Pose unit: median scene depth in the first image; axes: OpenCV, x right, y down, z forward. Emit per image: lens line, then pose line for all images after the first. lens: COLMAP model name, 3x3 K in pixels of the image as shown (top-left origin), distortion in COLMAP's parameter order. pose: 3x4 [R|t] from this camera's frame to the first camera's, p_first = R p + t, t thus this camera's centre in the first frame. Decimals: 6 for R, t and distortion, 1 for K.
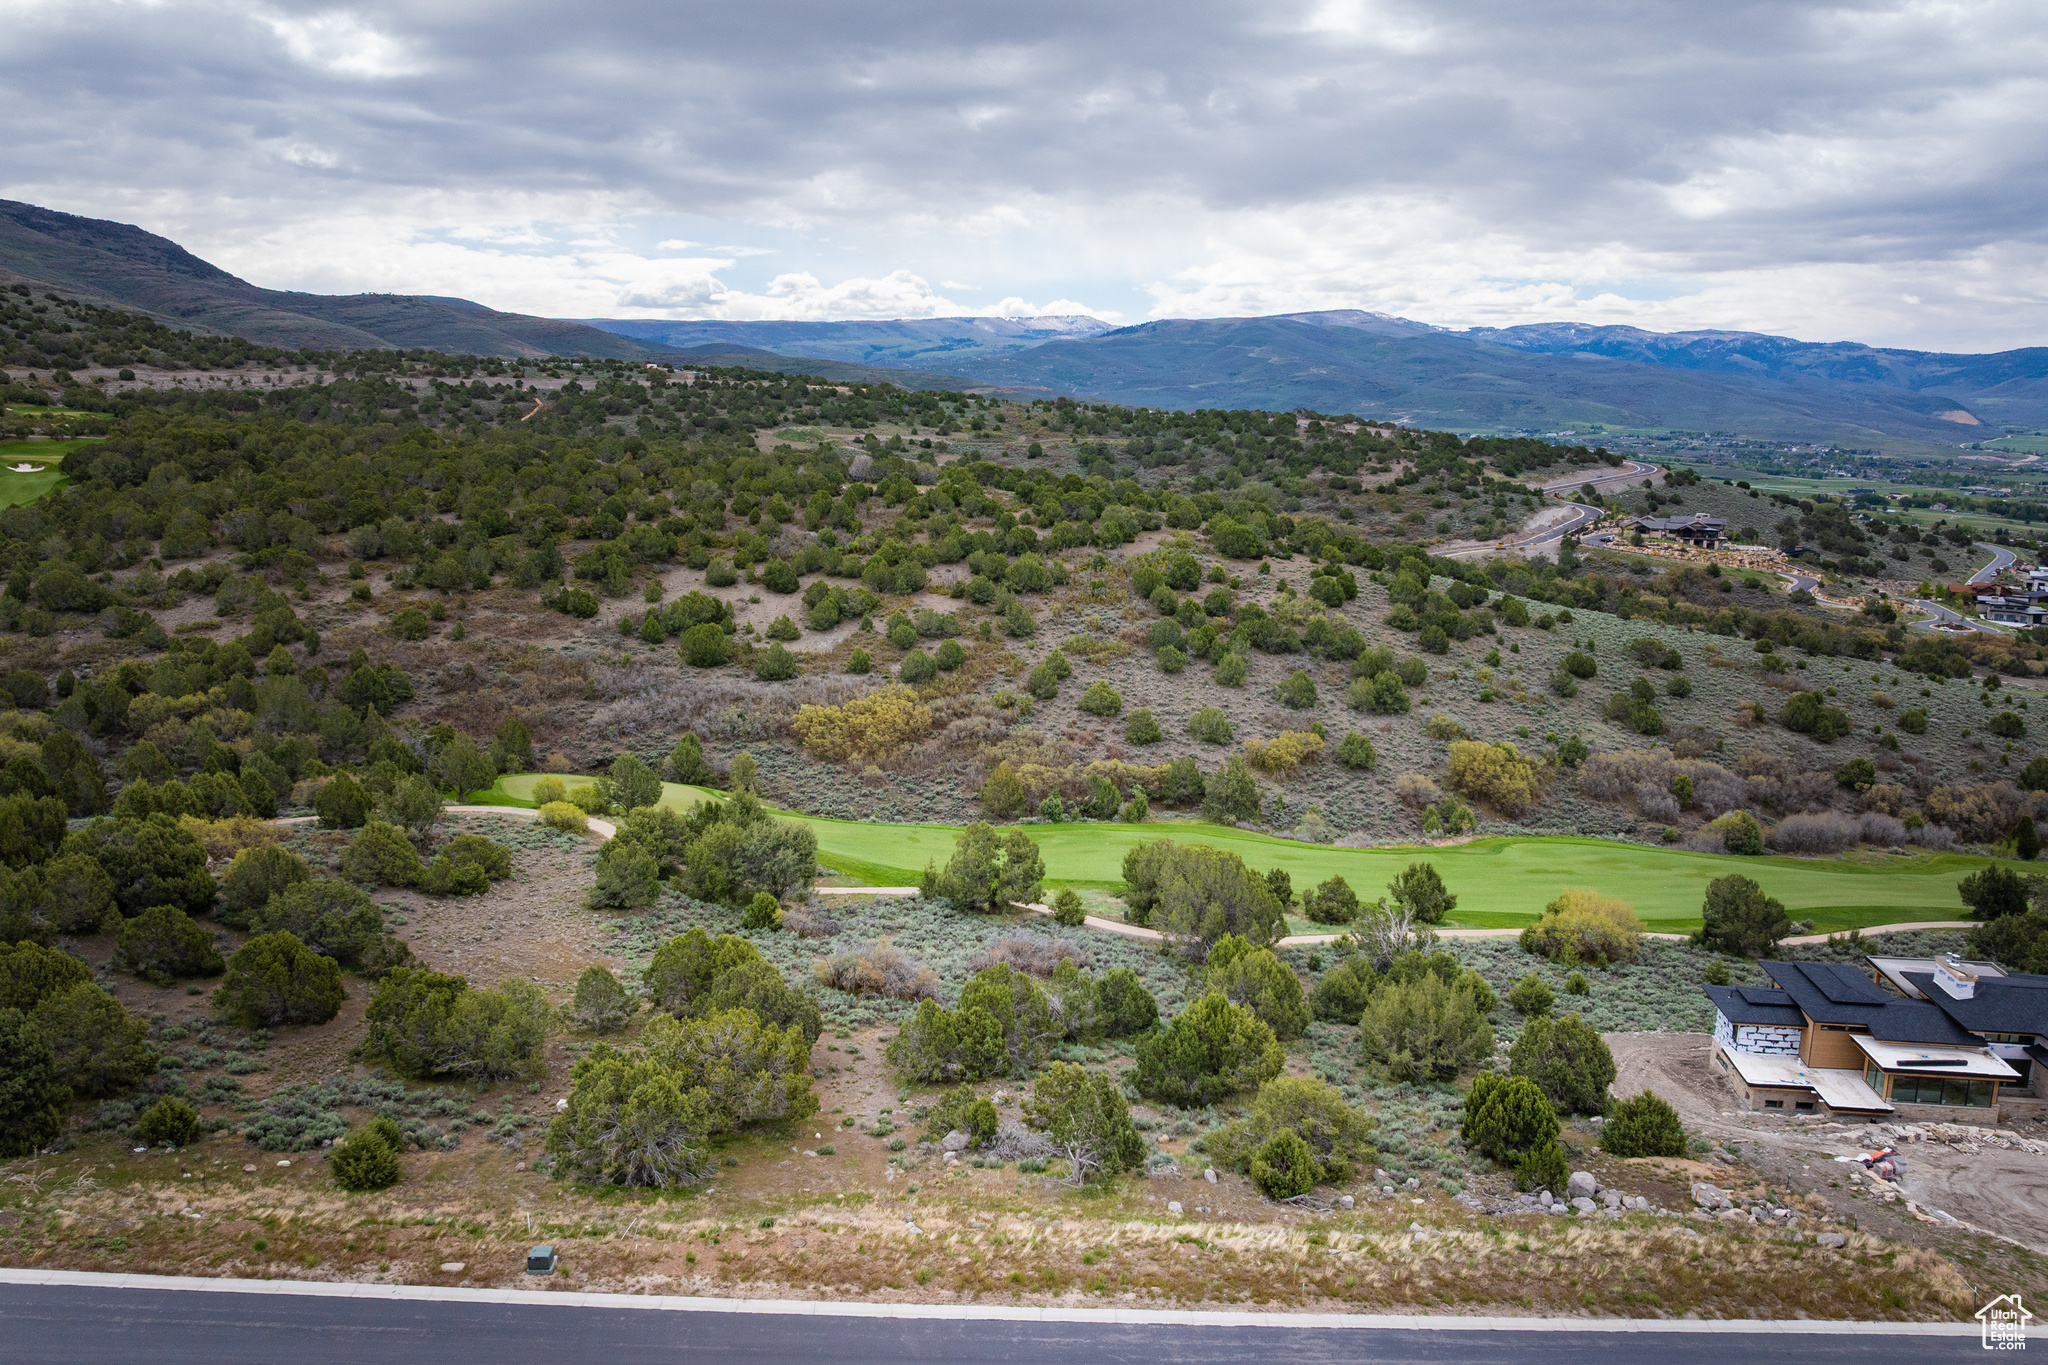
lens RADIAL K [[1434.2, 0, 1038.1], [0, 1434.2, 681.0], [0, 0, 1]] dist [-0.046636, 0.018347]
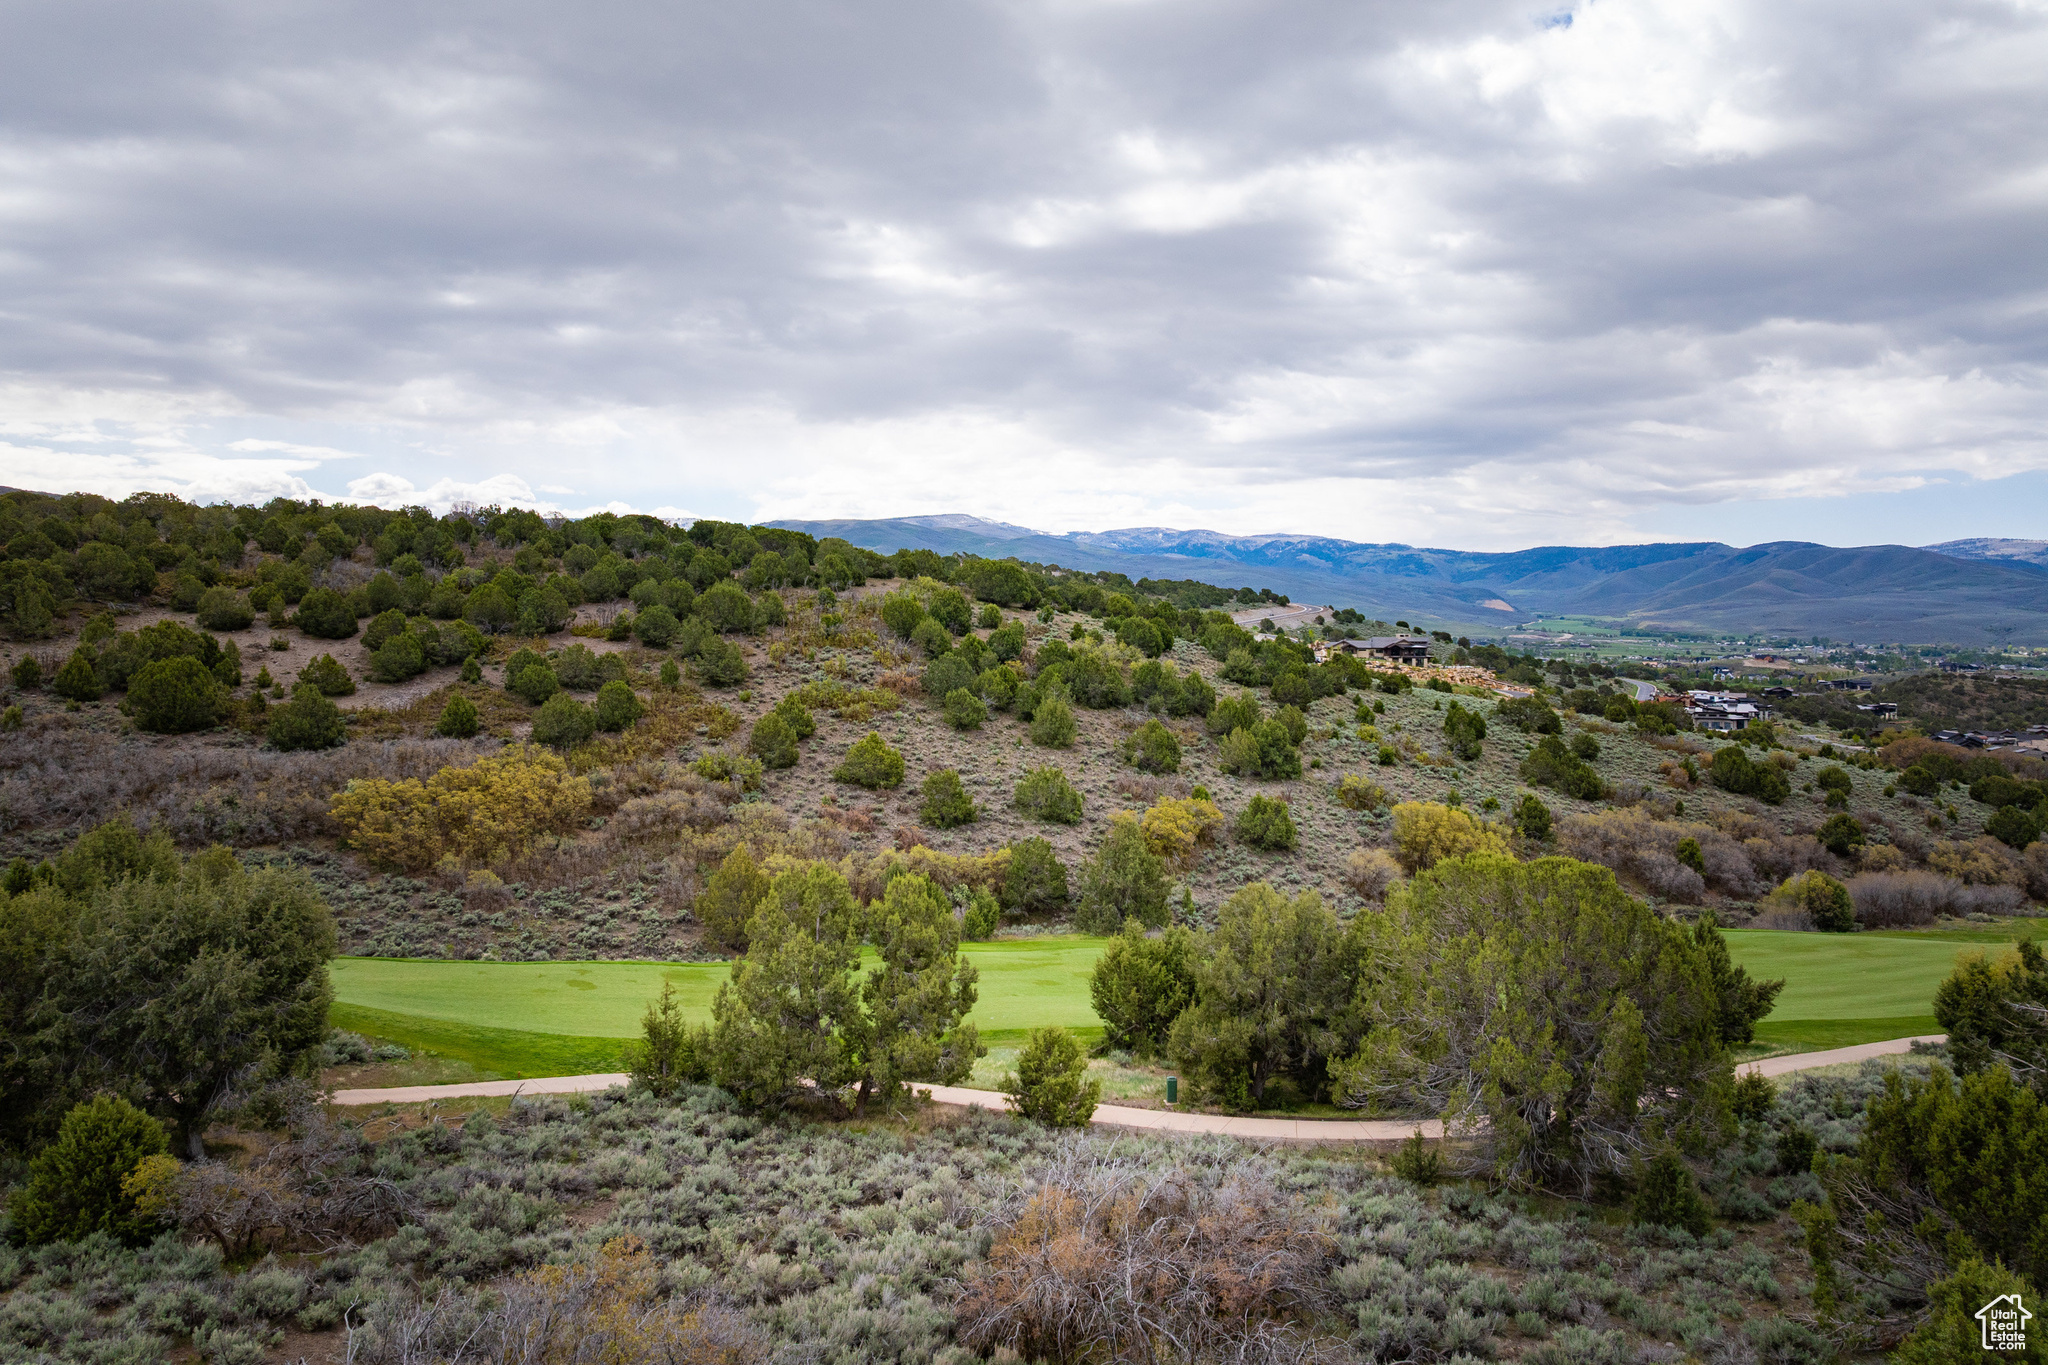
lens RADIAL K [[1434.2, 0, 1038.7], [0, 1434.2, 627.1], [0, 0, 1]] dist [-0.046636, 0.018347]
pose [[0.964340, -0.008357, 0.264535, -0.046430], [0.054778, 0.984161, -0.168599, 0.058888], [-0.258936, 0.177078, 0.949524, 0.352712]]
